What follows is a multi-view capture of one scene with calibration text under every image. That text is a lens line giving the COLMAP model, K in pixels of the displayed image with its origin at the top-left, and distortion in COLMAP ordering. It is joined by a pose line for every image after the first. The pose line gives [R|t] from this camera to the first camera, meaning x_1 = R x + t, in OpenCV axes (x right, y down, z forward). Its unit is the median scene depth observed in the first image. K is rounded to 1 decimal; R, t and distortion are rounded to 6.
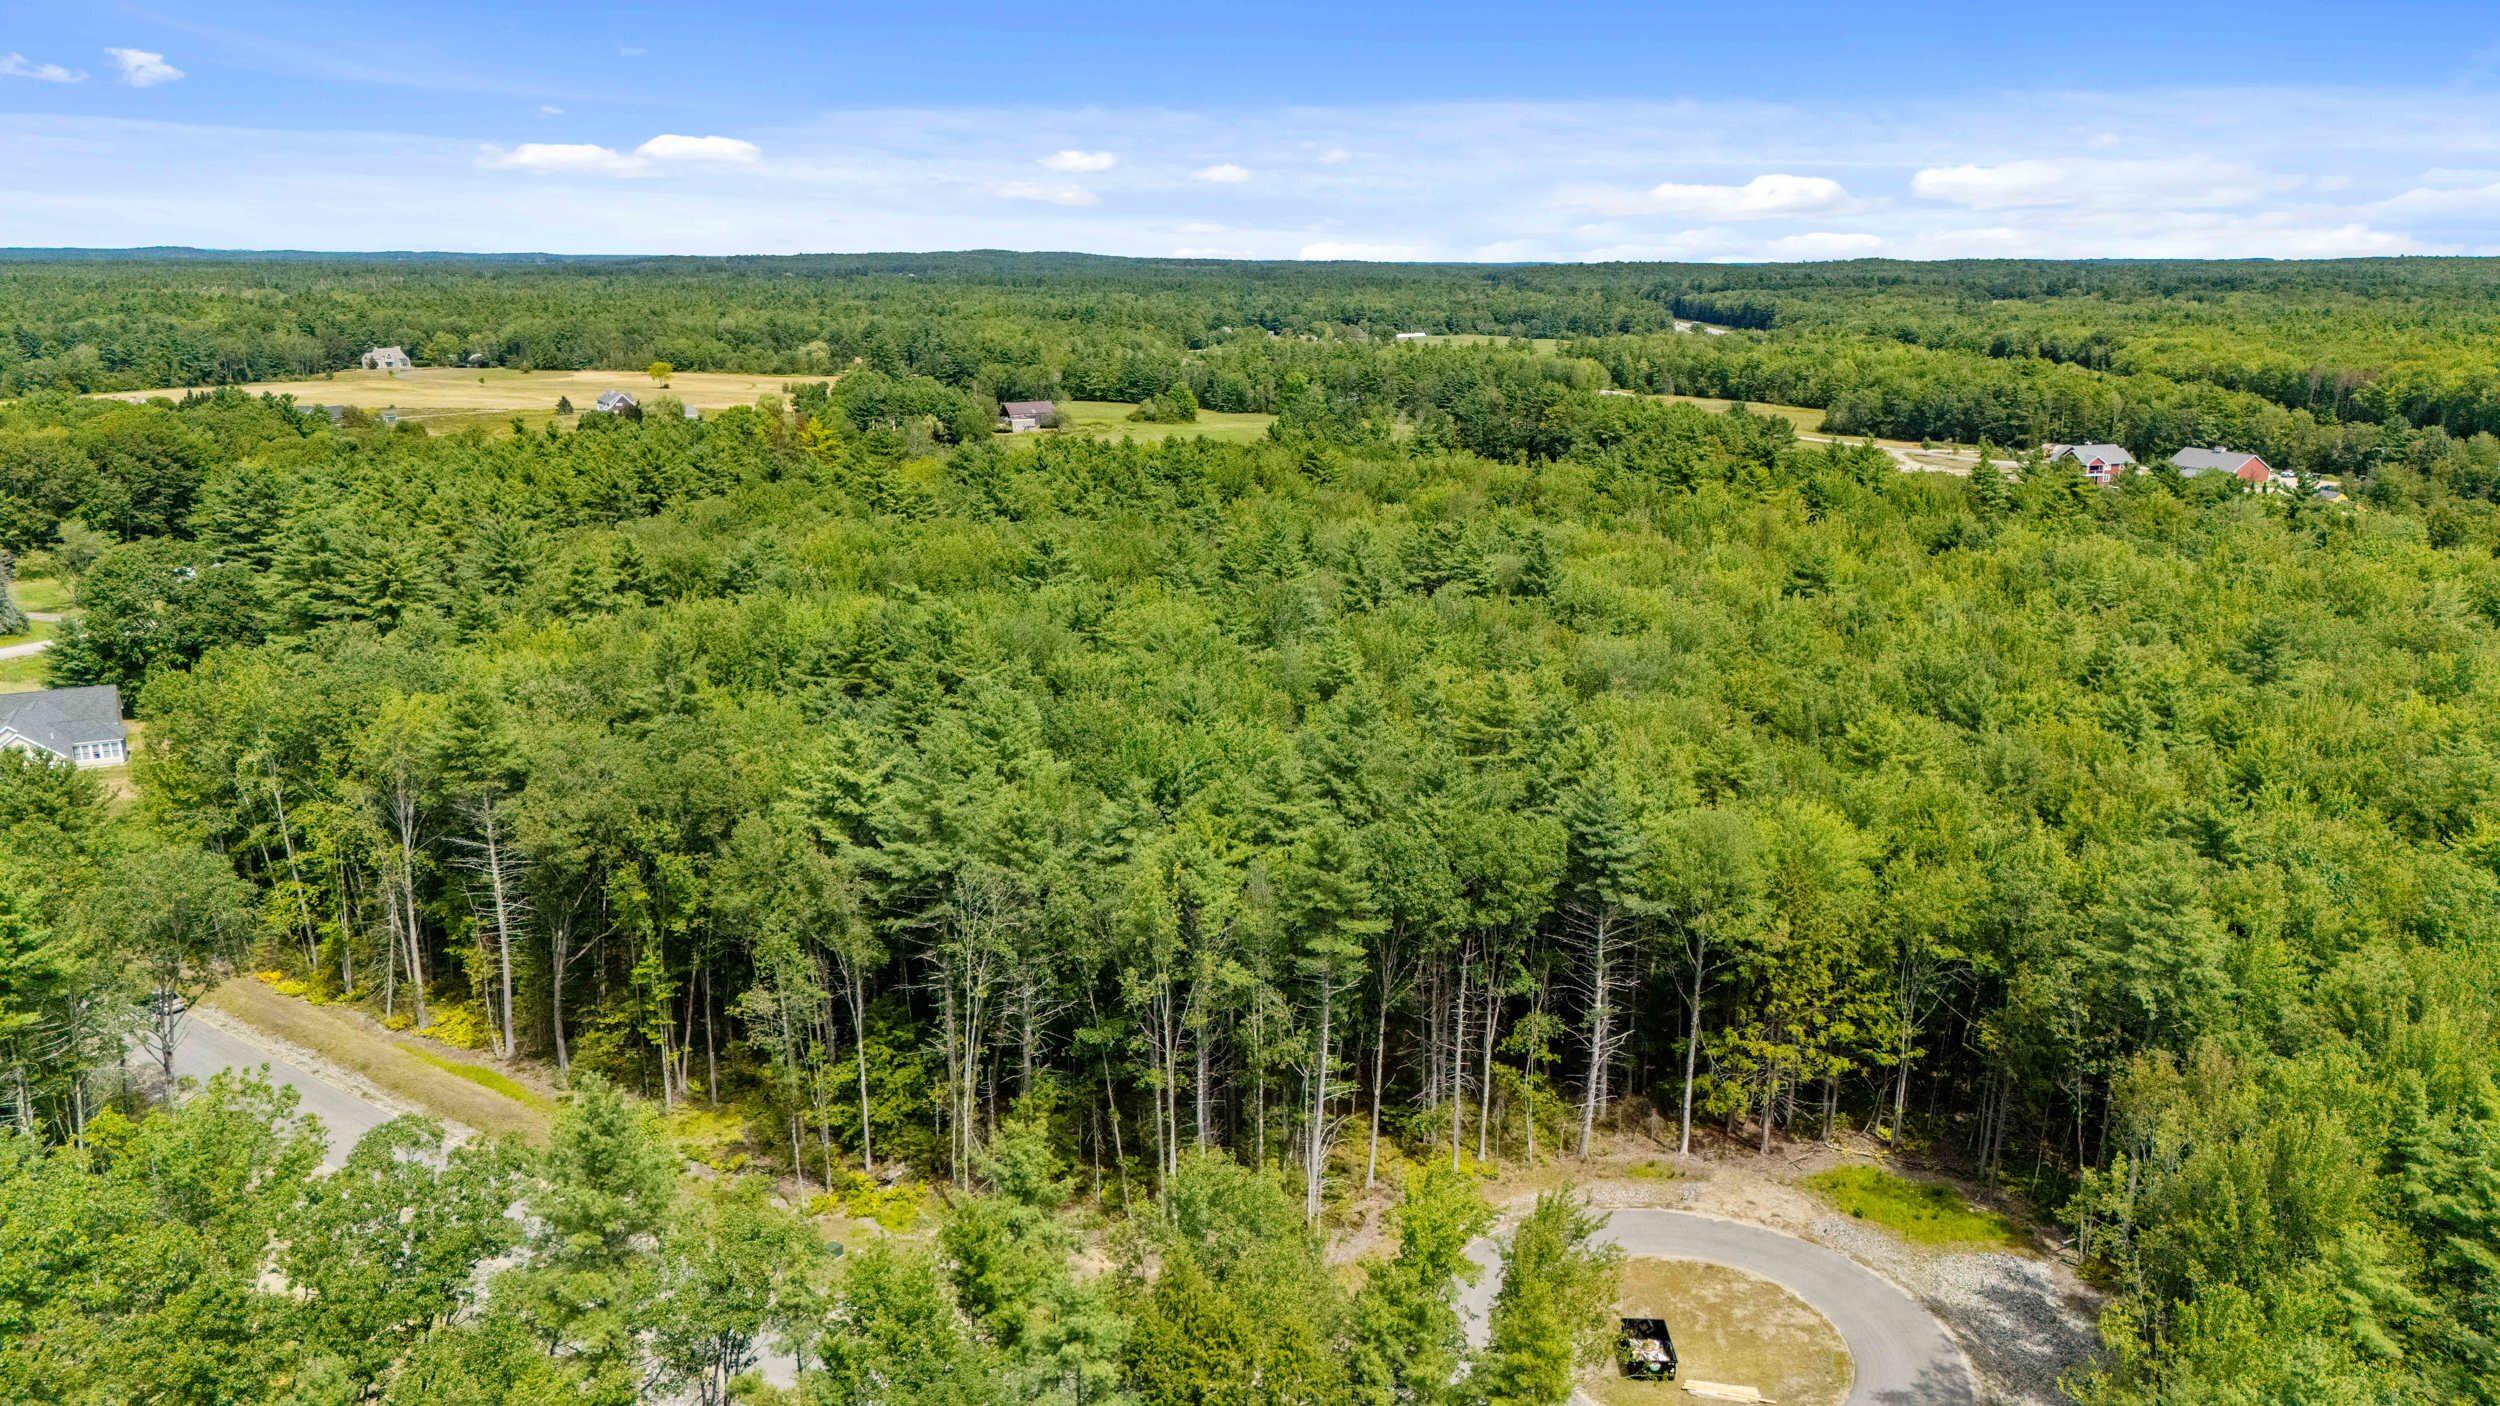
lens RADIAL K [[1748.1, 0, 1250.0], [0, 1748.1, 703.0], [0, 0, 1]] dist [0.058424, -0.045854]
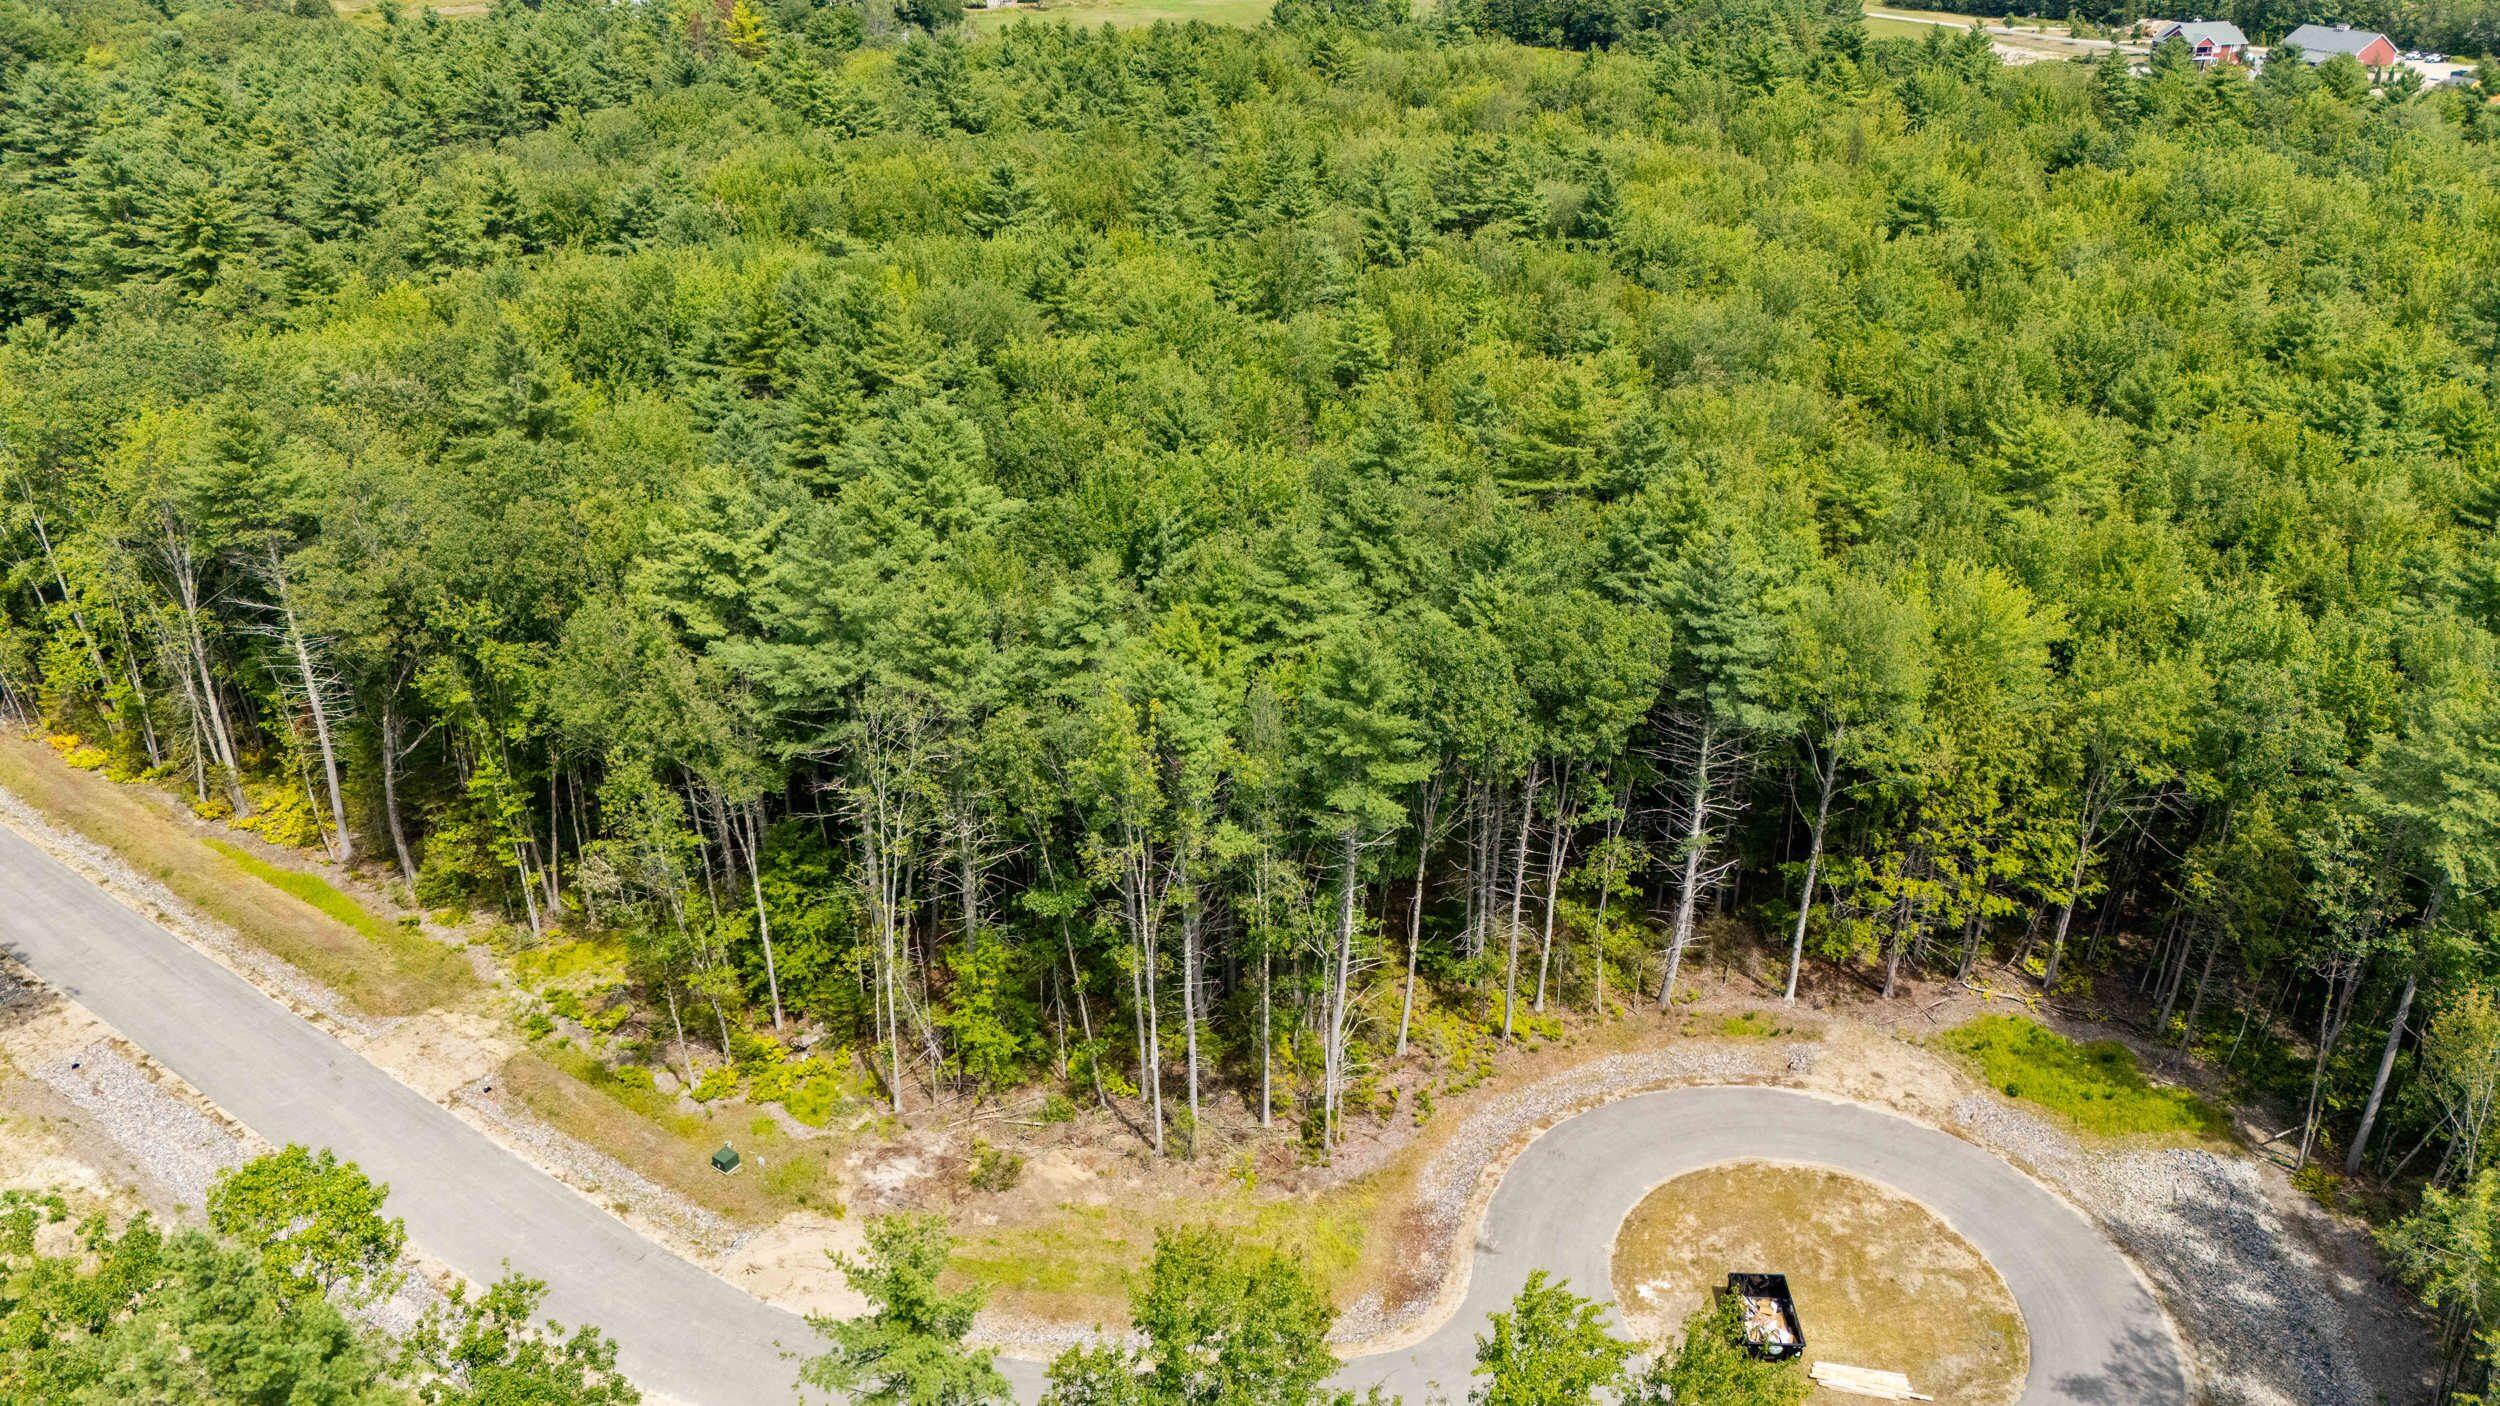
lens RADIAL K [[1818.4, 0, 1257.3], [0, 1818.4, 707.6], [0, 0, 1]] dist [0.055370, -0.040343]
pose [[0.999996, -0.002414, 0.001630, 0.001006], [0.002017, 0.977627, 0.210334, -0.051521], [-0.002101, -0.210330, 0.977628, 0.202736]]
